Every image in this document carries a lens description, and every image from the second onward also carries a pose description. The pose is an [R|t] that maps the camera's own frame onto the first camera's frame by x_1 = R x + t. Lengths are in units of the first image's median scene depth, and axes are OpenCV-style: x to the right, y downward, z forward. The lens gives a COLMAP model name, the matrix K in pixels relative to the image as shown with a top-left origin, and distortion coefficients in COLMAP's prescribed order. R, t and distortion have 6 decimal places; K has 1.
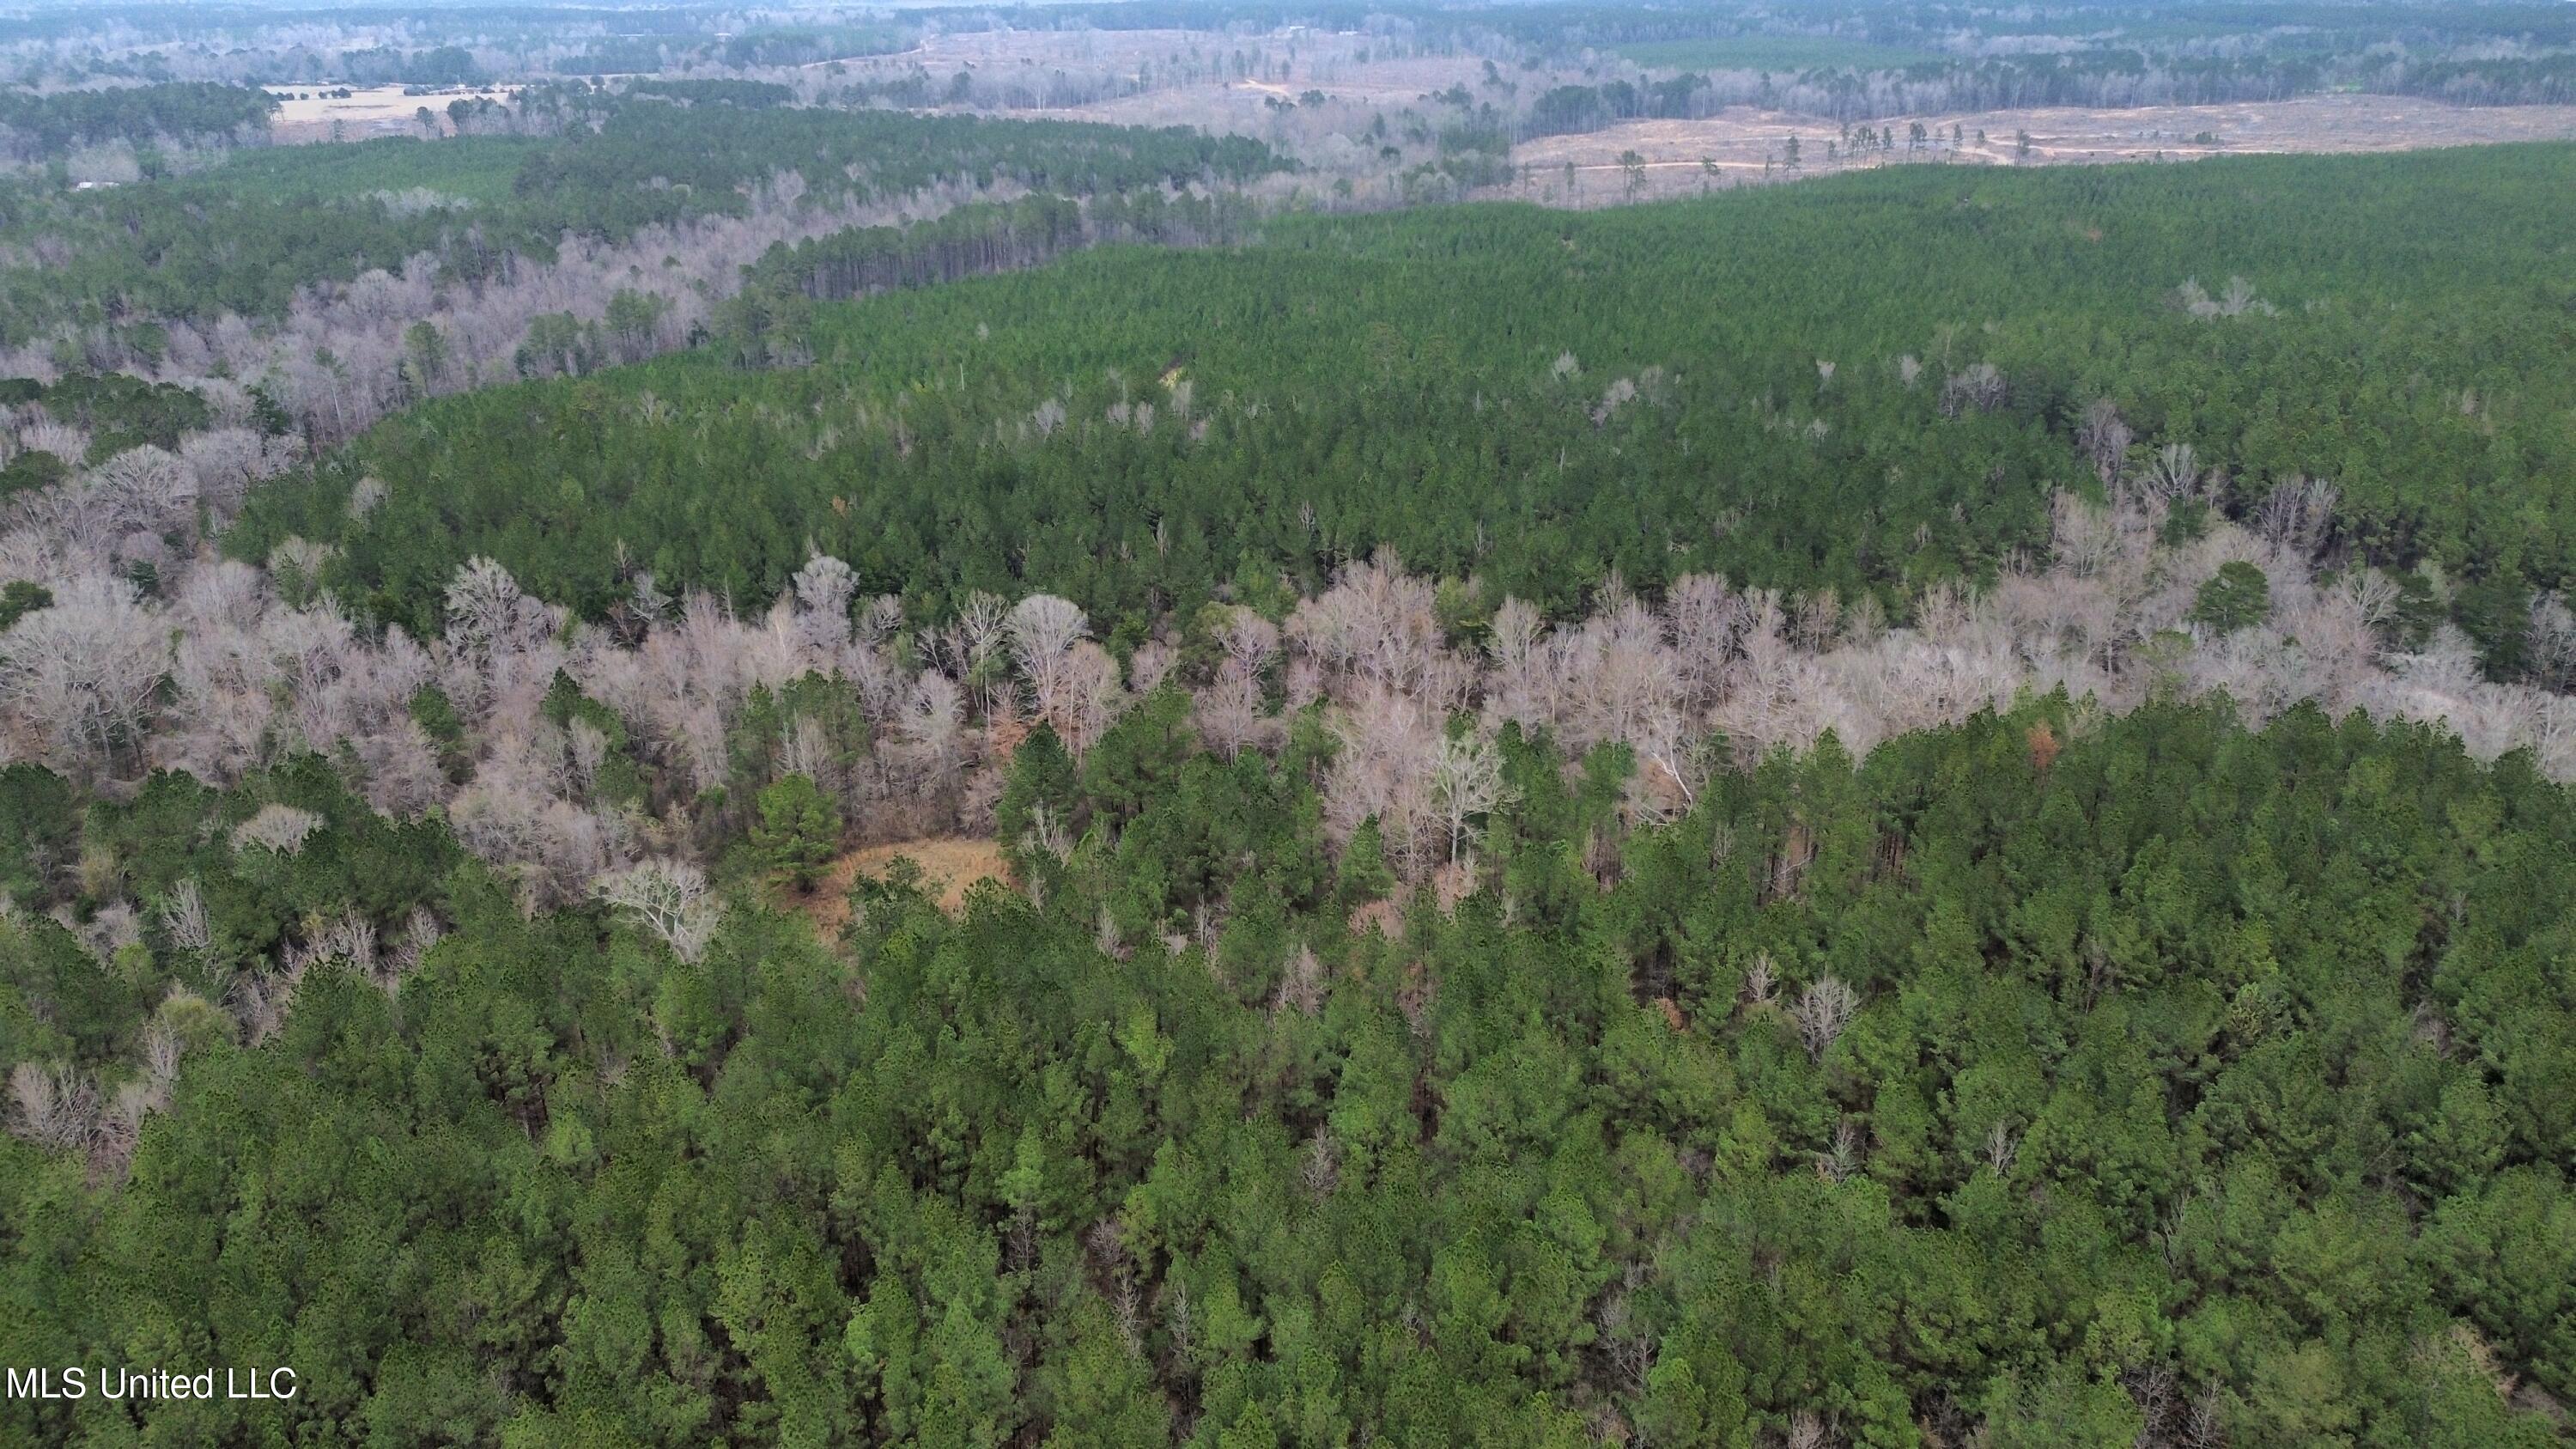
lens RADIAL K [[1914.1, 0, 1303.3], [0, 1914.1, 722.8], [0, 0, 1]] dist [0.111123, -0.105476]
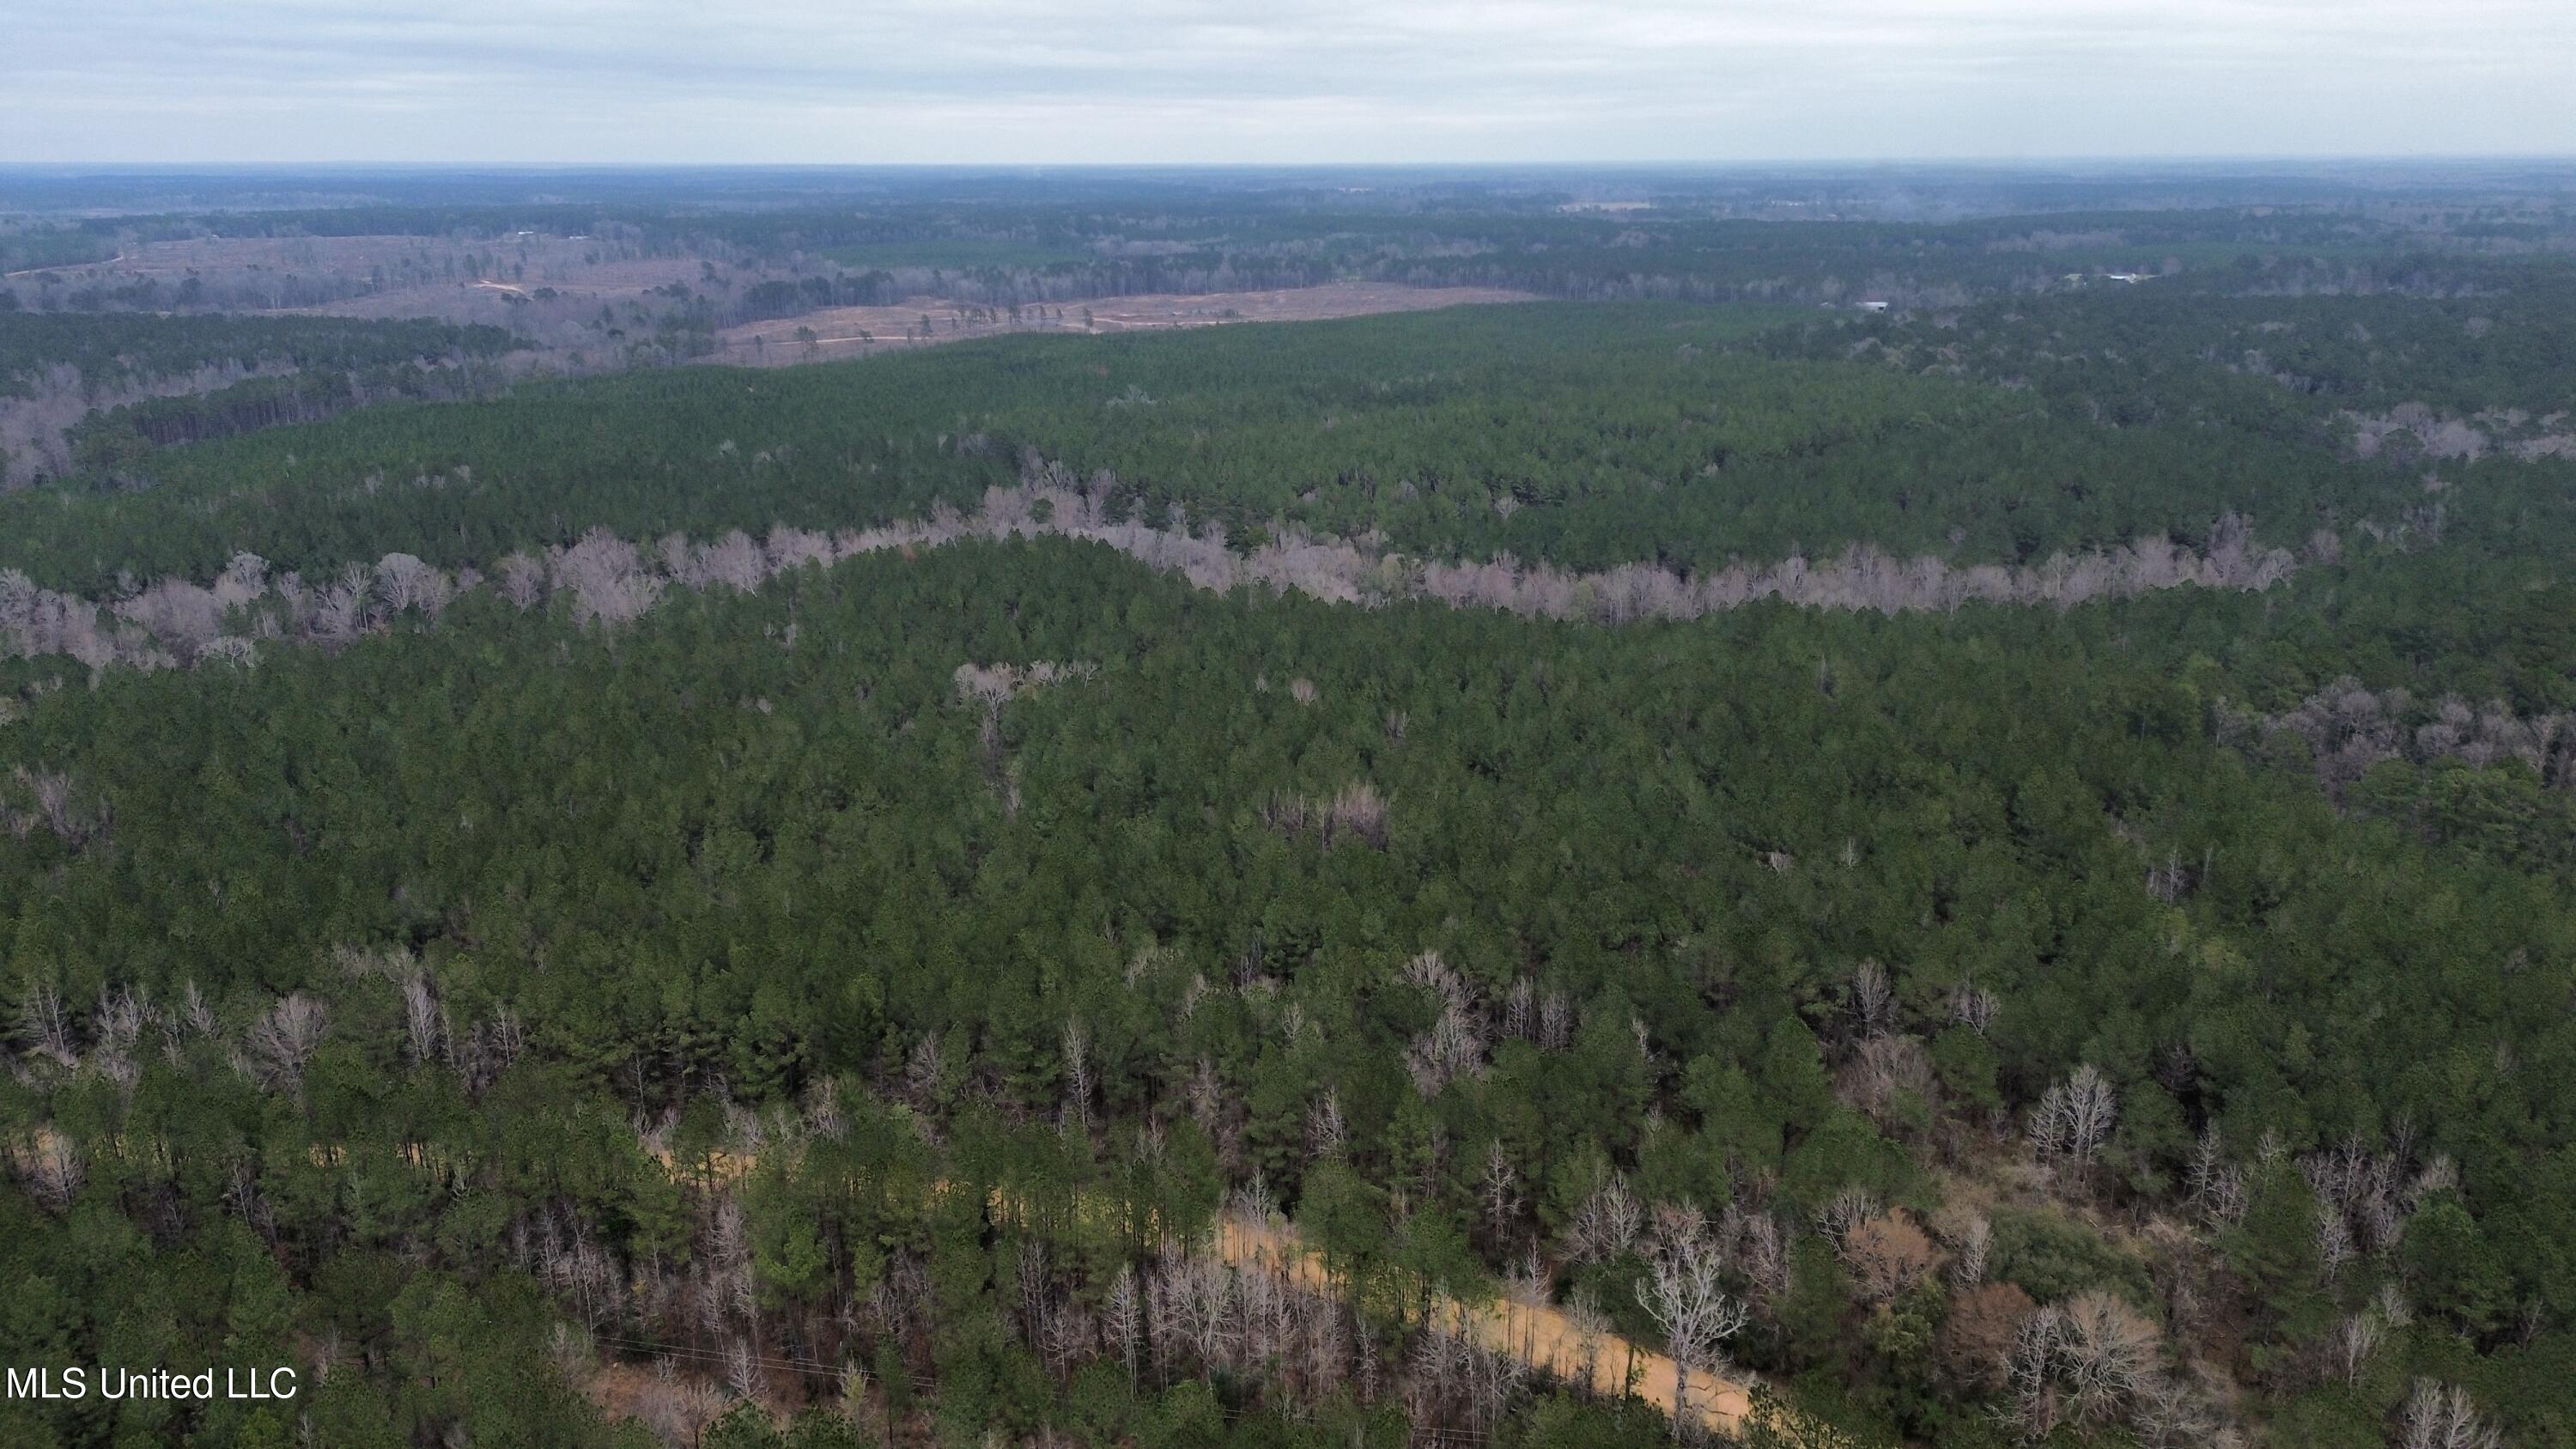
lens RADIAL K [[1914.1, 0, 1303.3], [0, 1914.1, 722.8], [0, 0, 1]] dist [0.111123, -0.105476]
pose [[0.934256, -0.103349, 0.341299, 0.004409], [0.134712, 0.988449, -0.069440, 0.082194], [-0.330180, 0.110852, 0.937386, -0.241827]]
